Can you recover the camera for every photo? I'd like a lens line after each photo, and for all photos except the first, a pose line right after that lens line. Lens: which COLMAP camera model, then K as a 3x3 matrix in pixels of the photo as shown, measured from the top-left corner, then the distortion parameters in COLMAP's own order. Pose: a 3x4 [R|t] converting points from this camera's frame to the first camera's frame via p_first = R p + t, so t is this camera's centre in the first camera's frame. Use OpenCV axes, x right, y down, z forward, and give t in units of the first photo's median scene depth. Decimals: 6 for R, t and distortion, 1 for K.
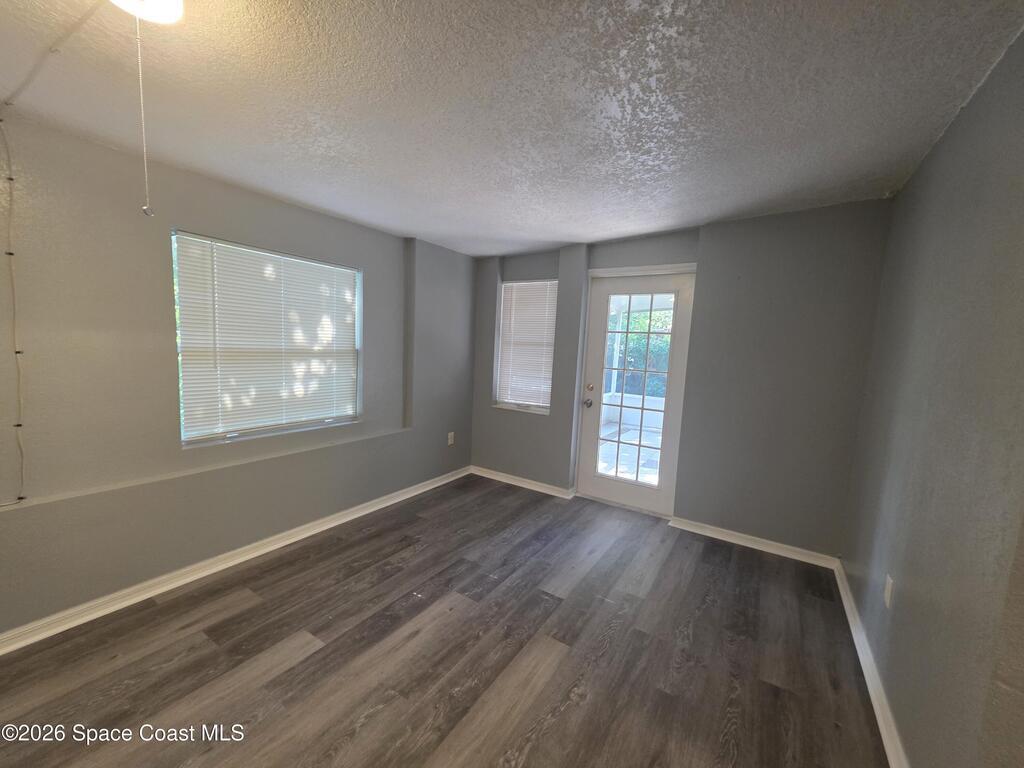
lens RADIAL K [[408.4, 0, 511.7], [0, 408.4, 387.2], [0, 0, 1]] dist [0.003681, 0.000230]
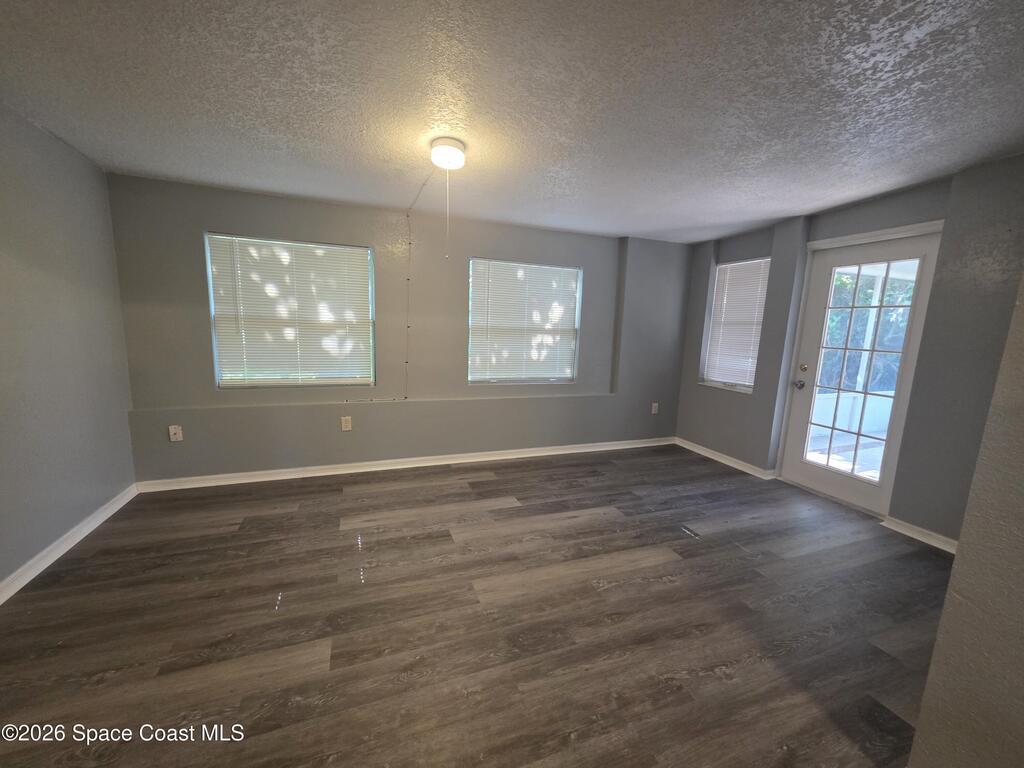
lens RADIAL K [[408.4, 0, 511.7], [0, 408.4, 387.2], [0, 0, 1]] dist [0.003681, 0.000230]
pose [[0.802677, 0.075202, -0.591654, 0.257126], [-0.061639, 0.997167, 0.043120, 0.054614], [0.593221, 0.001858, 0.805038, -0.195413]]
